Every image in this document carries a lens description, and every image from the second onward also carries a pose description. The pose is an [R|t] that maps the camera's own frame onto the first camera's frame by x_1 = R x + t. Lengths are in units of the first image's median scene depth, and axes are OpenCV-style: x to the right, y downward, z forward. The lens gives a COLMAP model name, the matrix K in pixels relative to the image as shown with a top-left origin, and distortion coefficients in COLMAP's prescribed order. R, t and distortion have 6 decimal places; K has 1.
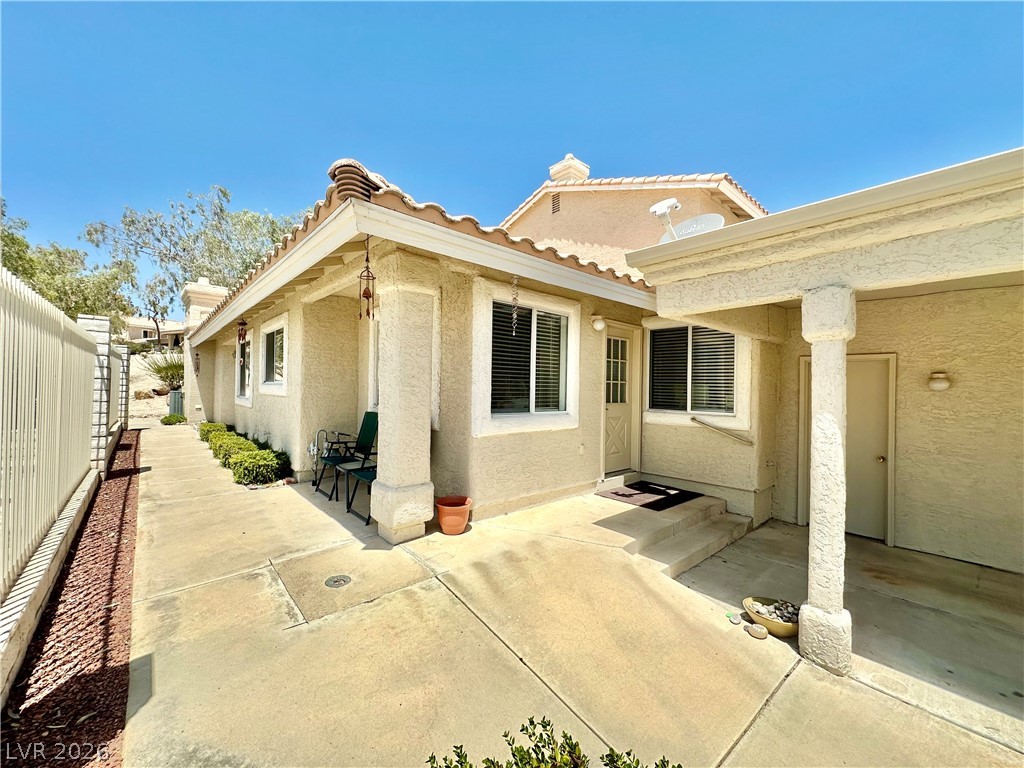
lens RADIAL K [[414.3, 0, 513.3], [0, 414.3, 381.9], [0, 0, 1]] dist [-0.004735, 0.001137]
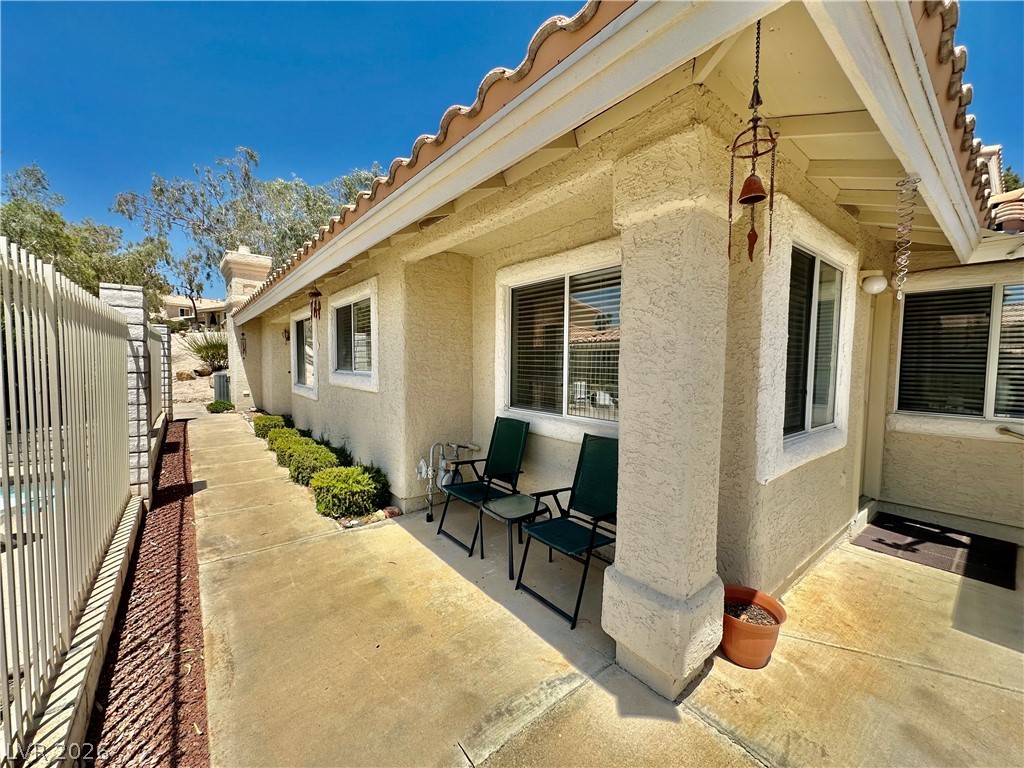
lens RADIAL K [[414.3, 0, 513.1], [0, 414.3, 383.3], [0, 0, 1]] dist [-0.004735, 0.001137]
pose [[0.998350, -0.004005, -0.057290, -0.264583], [0.007789, 0.997790, 0.065983, -0.028922], [0.056899, -0.066320, 0.996175, 0.280031]]
